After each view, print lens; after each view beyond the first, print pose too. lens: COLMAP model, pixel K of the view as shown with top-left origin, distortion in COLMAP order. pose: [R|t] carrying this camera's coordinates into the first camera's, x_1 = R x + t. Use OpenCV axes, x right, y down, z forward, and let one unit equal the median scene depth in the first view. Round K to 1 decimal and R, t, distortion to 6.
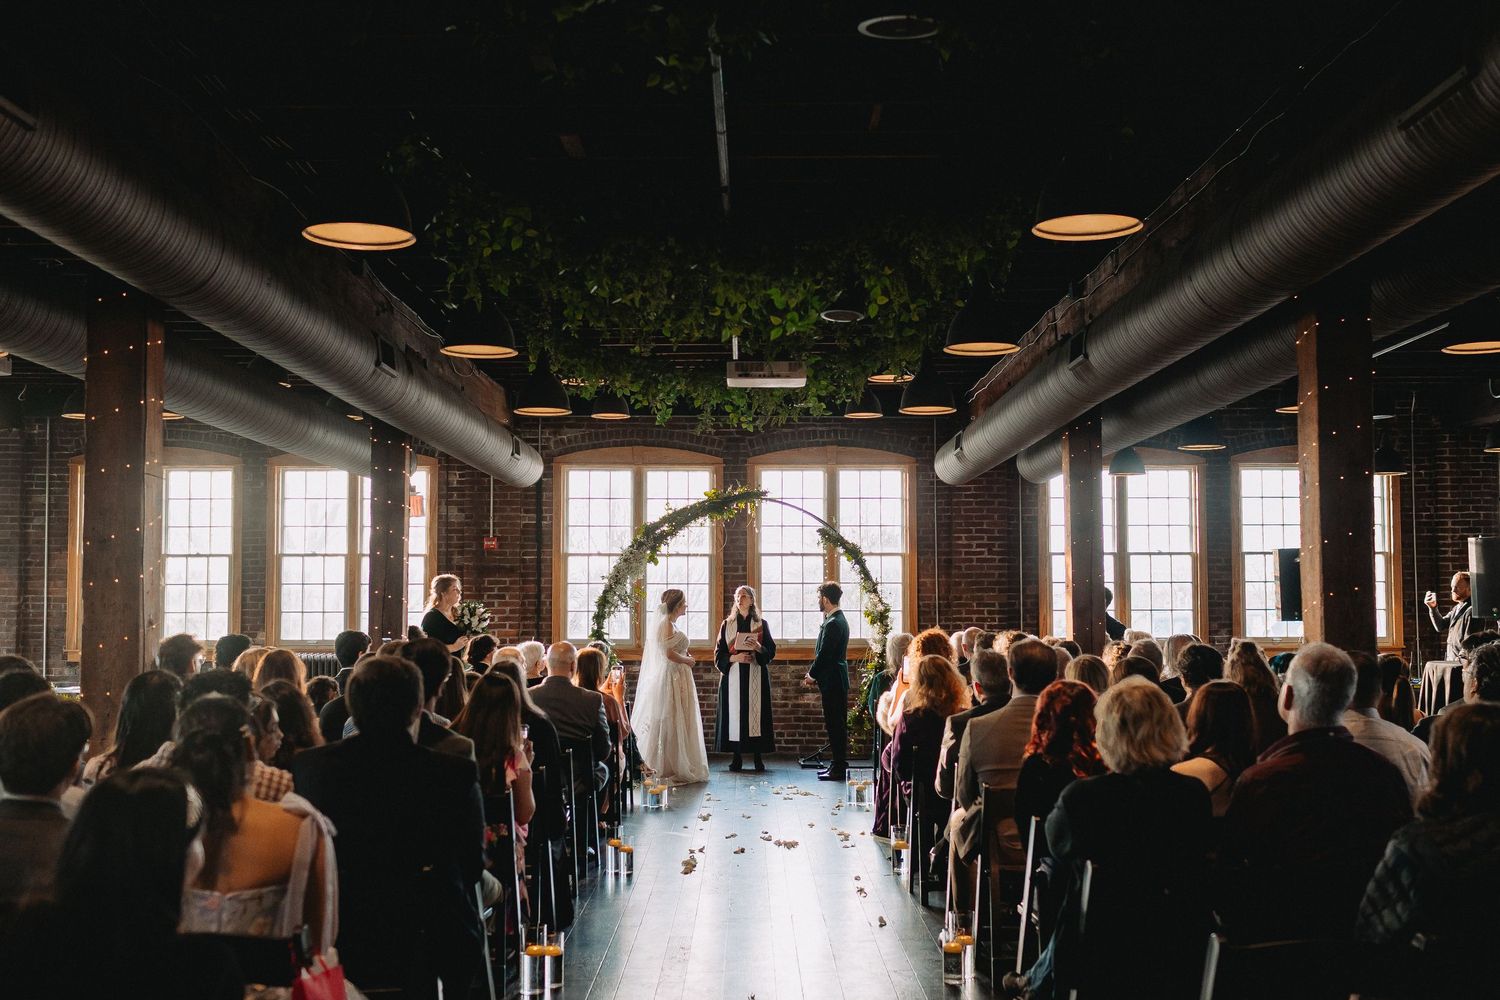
lens RADIAL K [[1536.4, 0, 749.6], [0, 1536.4, 502.6], [0, 0, 1]] dist [0.004932, 0.000000]
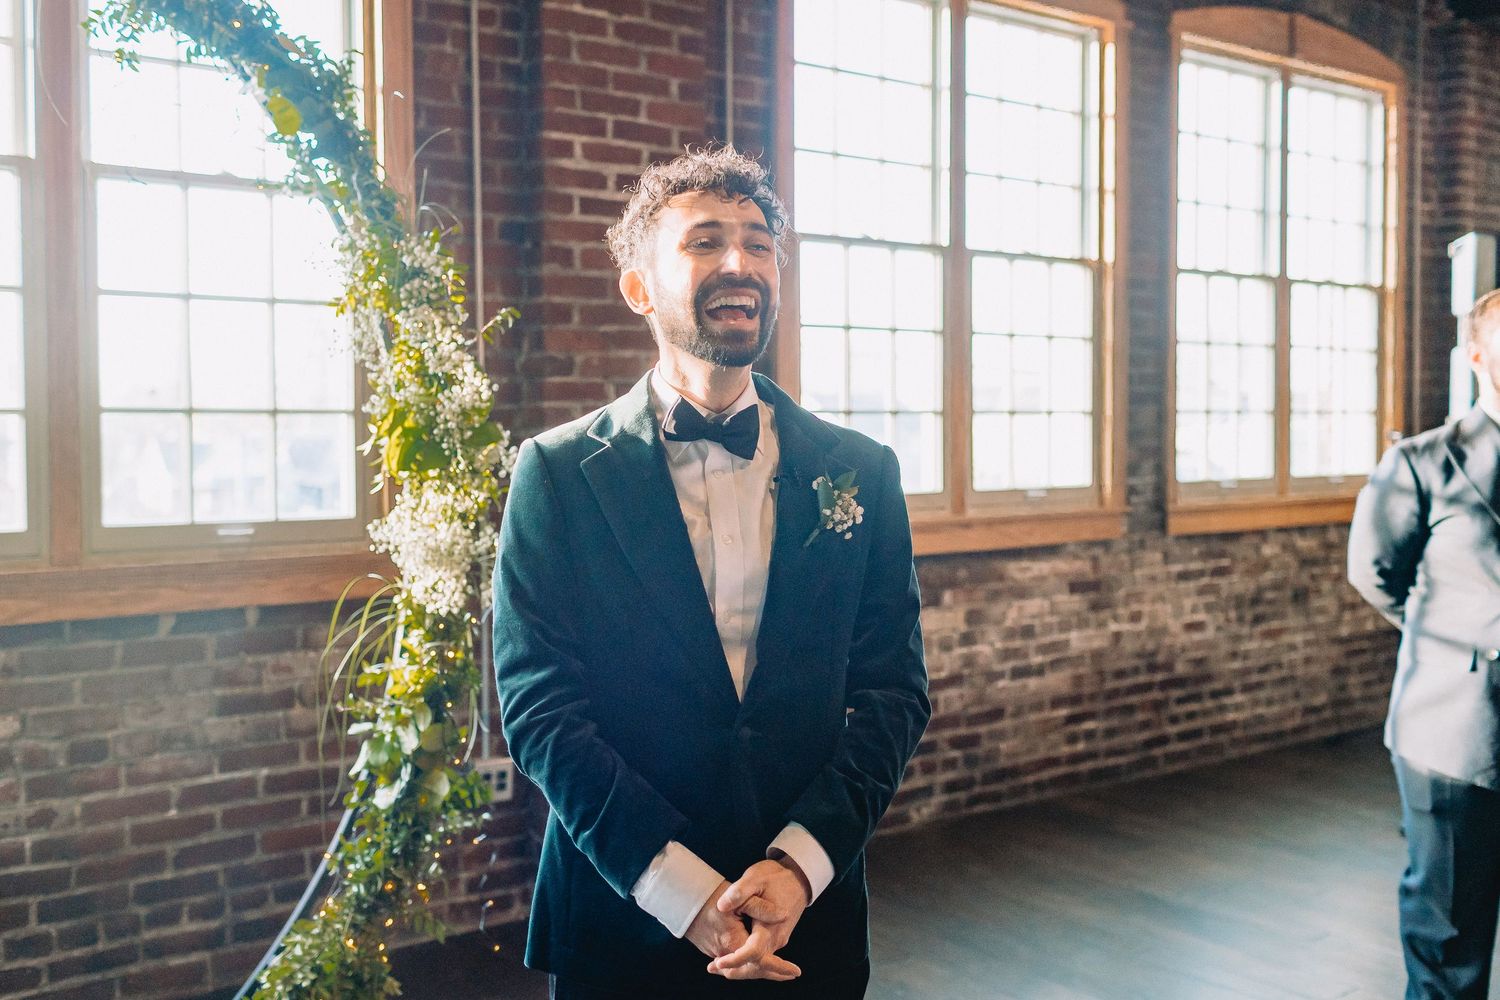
lens RADIAL K [[1536.4, 0, 749.7], [0, 1536.4, 497.9], [0, 0, 1]] dist [0.004932, 0.000000]
pose [[0.789419, -0.030017, 0.613120, -0.008265], [-0.043180, 0.993614, 0.104241, 0.055239], [-0.612334, -0.108764, 0.783082, 0.756973]]
